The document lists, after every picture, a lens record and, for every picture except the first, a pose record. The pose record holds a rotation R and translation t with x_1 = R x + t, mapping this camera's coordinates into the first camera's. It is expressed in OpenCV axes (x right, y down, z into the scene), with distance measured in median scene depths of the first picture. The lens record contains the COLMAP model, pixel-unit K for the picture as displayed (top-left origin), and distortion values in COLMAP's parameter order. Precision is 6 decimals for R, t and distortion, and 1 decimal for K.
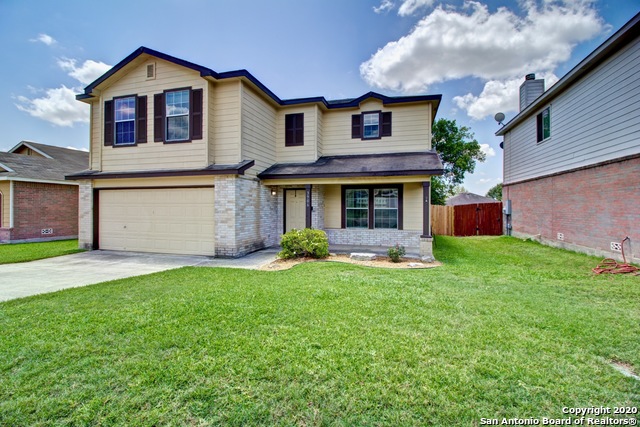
lens RADIAL K [[294.3, 0, 319.9], [0, 294.3, 212.6], [0, 0, 1]] dist [-0.008210, -0.006512]
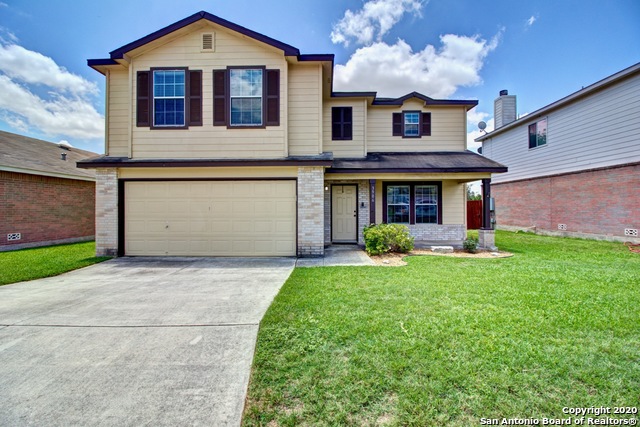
lens RADIAL K [[294.3, 0, 321.7], [0, 294.3, 211.2], [0, 0, 1]] dist [-0.008210, -0.006512]
pose [[0.966180, -0.008352, 0.257734, -0.445185], [0.010291, 0.999928, -0.006174, 0.014721], [-0.257664, 0.008617, 0.966196, 0.091279]]
